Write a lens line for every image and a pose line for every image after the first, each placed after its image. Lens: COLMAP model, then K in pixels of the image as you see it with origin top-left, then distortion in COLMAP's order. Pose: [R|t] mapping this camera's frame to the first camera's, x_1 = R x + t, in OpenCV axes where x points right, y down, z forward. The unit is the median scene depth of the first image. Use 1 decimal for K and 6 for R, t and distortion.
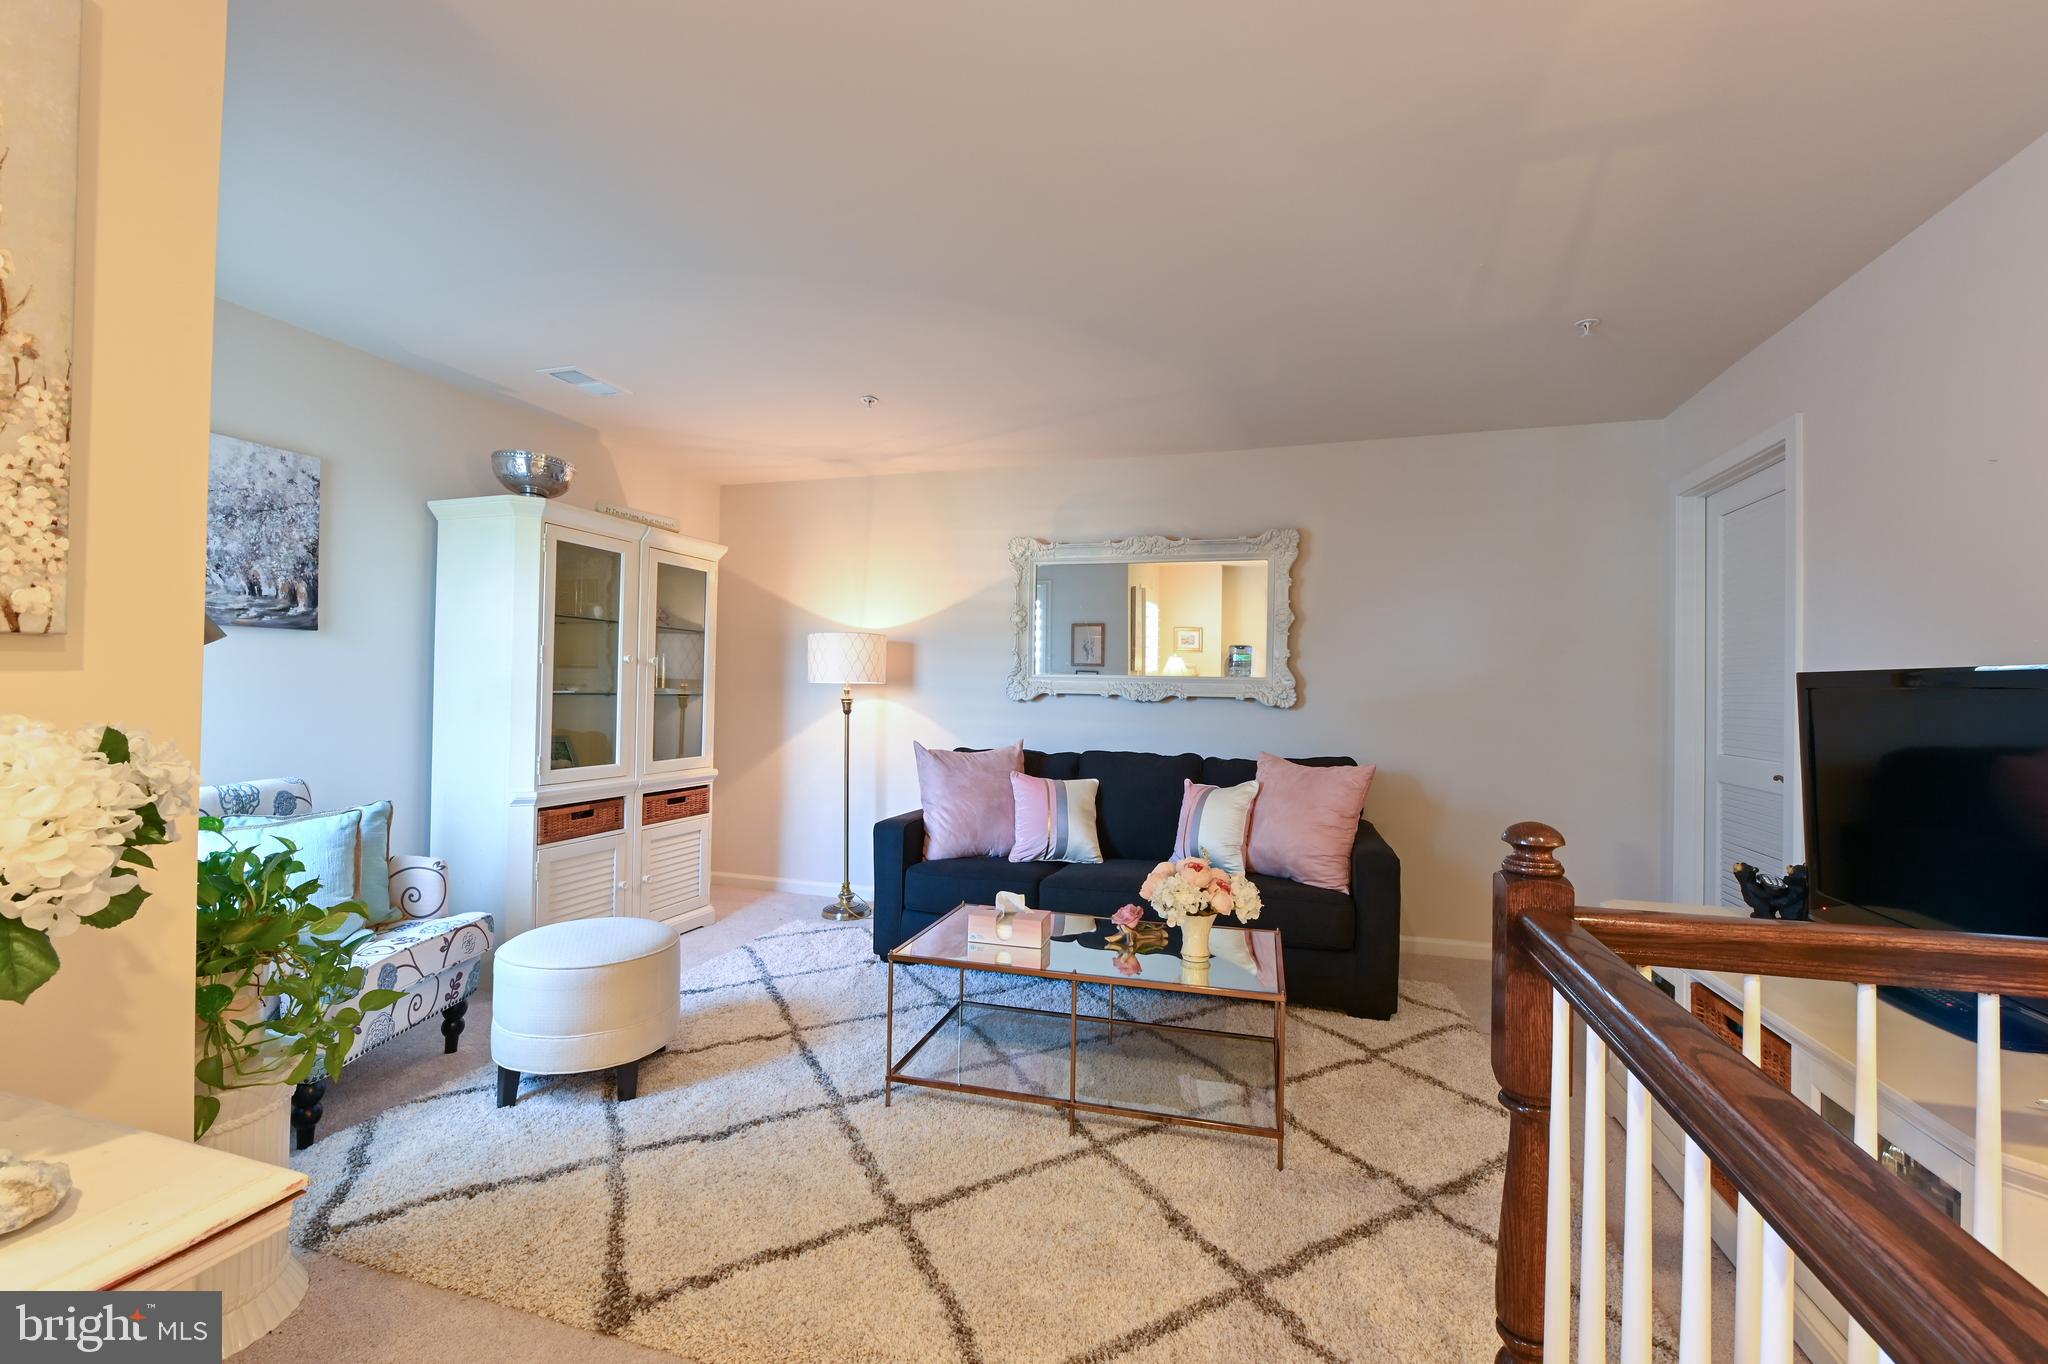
lens RADIAL K [[846.2, 0, 1026.3], [0, 846.2, 679.2], [0, 0, 1]] dist [-0.005628, -0.000974]
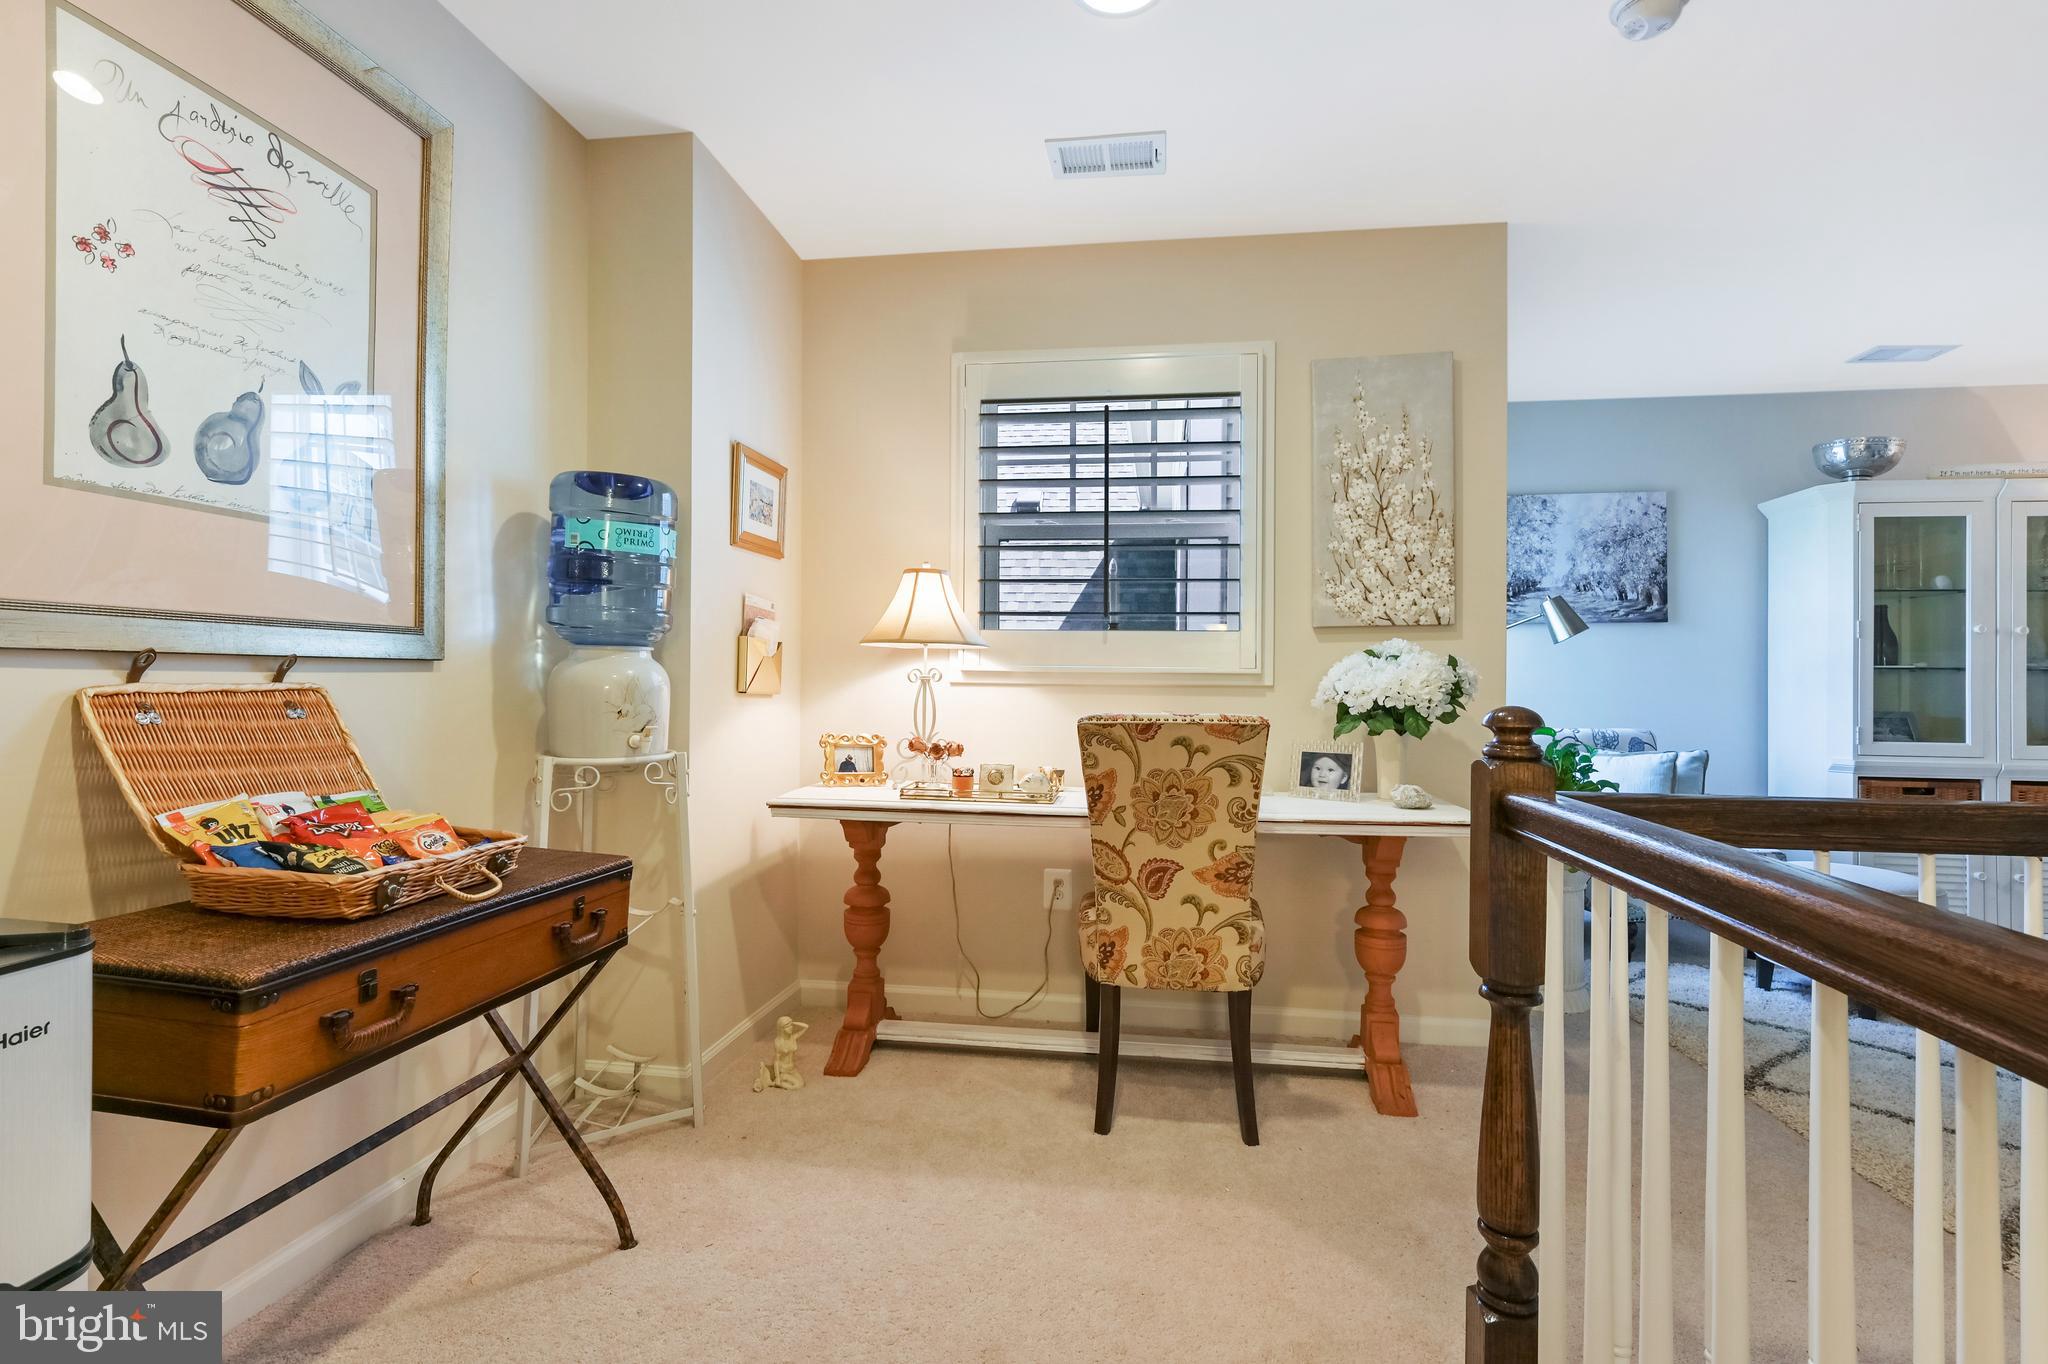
lens RADIAL K [[982.9, 0, 1022.6], [0, 982.9, 671.4], [0, 0, 1]] dist [0.001798, -0.001454]
pose [[0.166577, -0.025515, -0.985698, 0.489538], [0.007784, 0.999668, -0.024561, 0.047834], [0.985998, -0.003582, 0.166721, -0.242720]]
